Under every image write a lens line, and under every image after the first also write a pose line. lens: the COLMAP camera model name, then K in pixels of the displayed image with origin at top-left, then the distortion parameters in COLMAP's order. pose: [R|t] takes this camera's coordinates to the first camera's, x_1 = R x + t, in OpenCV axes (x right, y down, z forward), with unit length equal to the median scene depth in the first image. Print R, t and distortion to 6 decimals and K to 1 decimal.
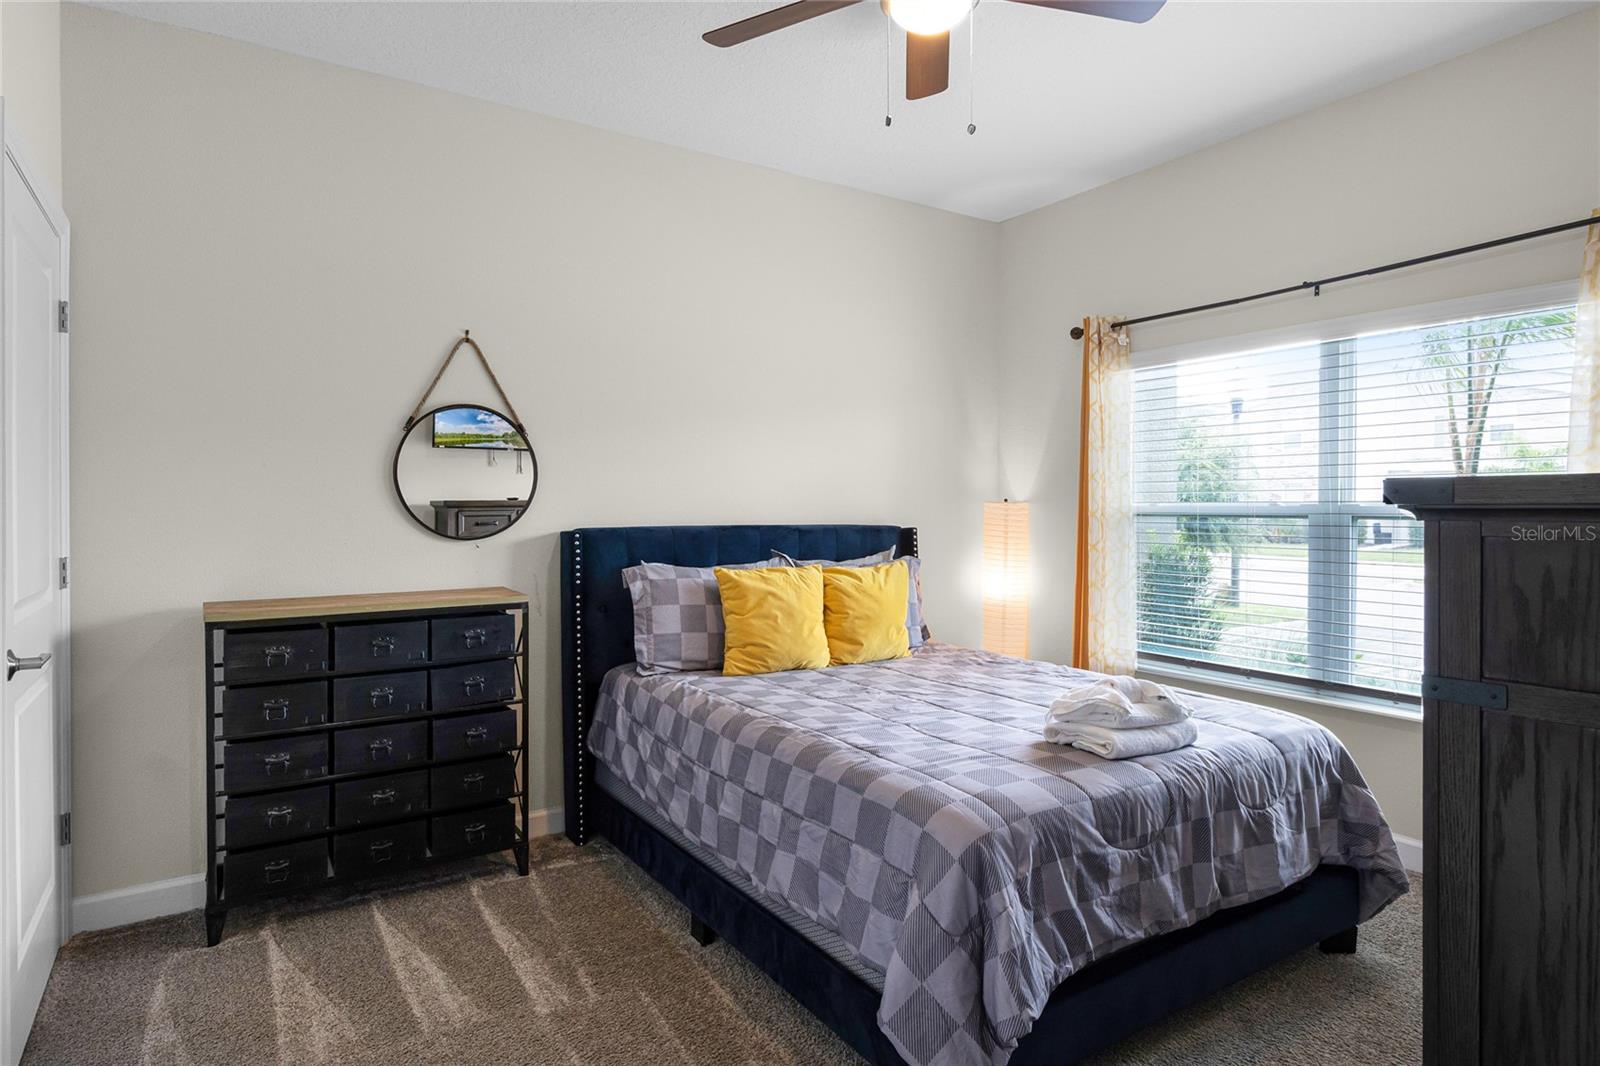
lens RADIAL K [[872.4, 0, 798.0], [0, 872.4, 563.8], [0, 0, 1]] dist [0.001613, 0.000243]
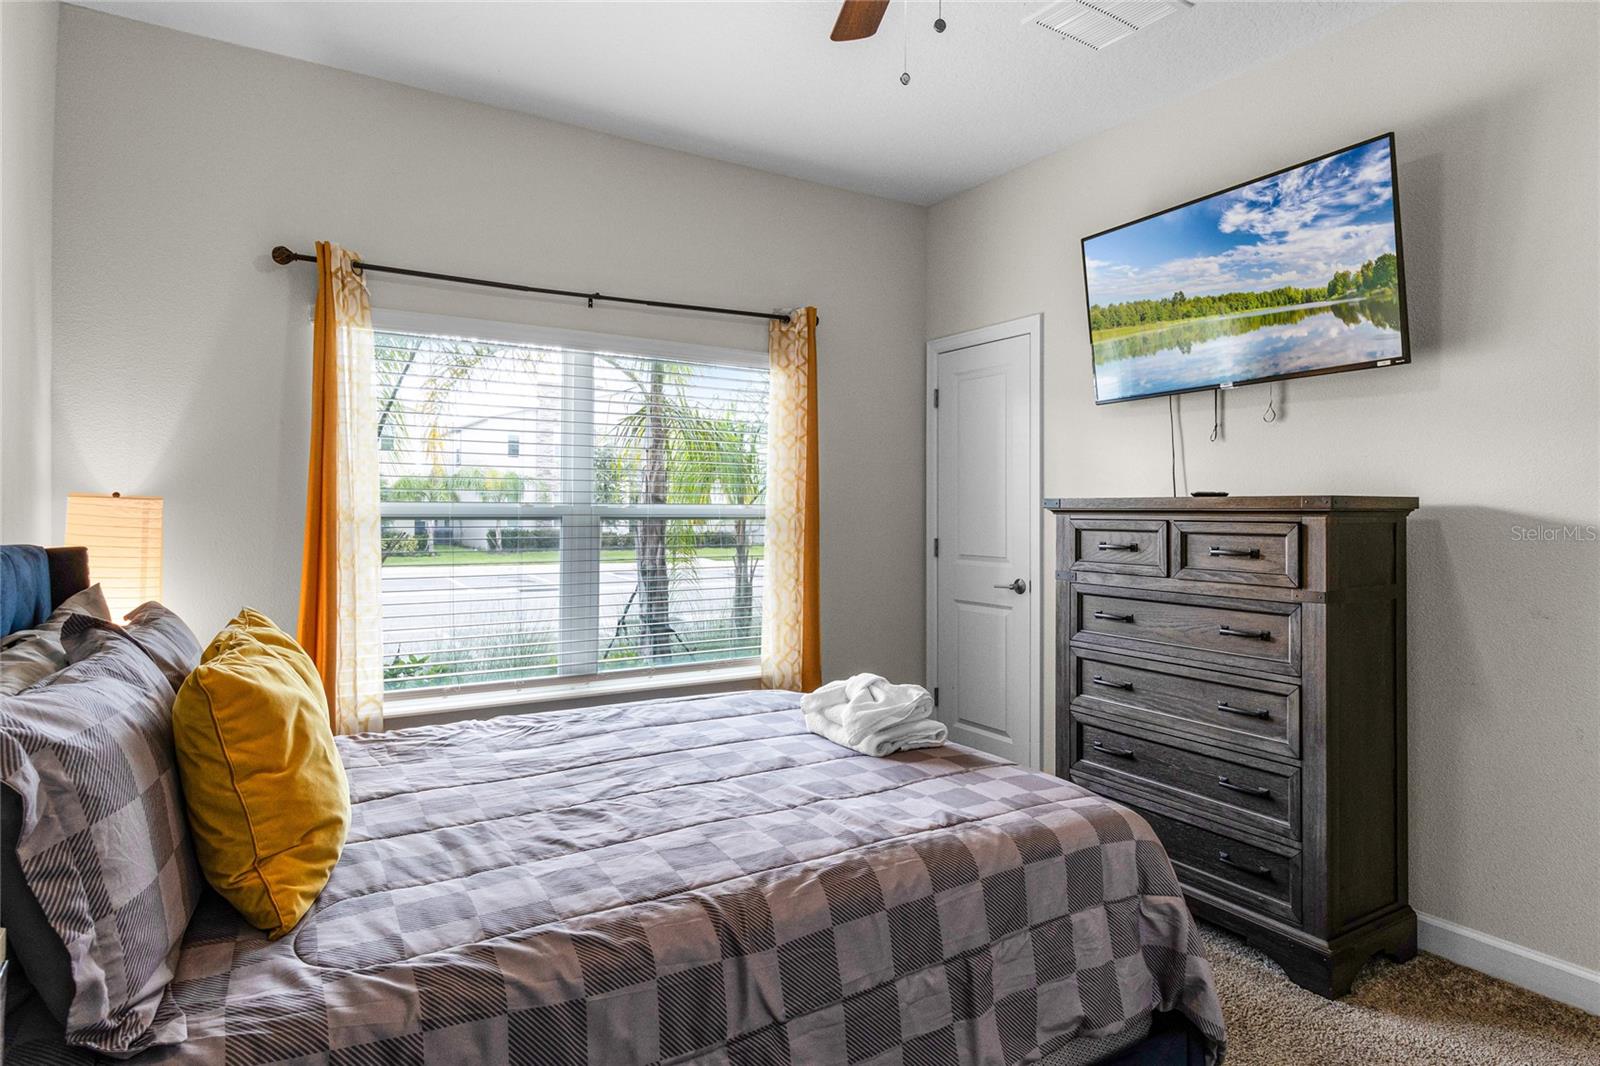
lens RADIAL K [[889.3, 0, 789.1], [0, 889.3, 535.0], [0, 0, 1]] dist [-0.003015, -0.000526]
pose [[0.025906, -0.025638, 0.999336, -0.469548], [0.061813, 0.997799, 0.023996, -0.045075], [-0.997752, 0.061150, 0.027434, 0.743449]]
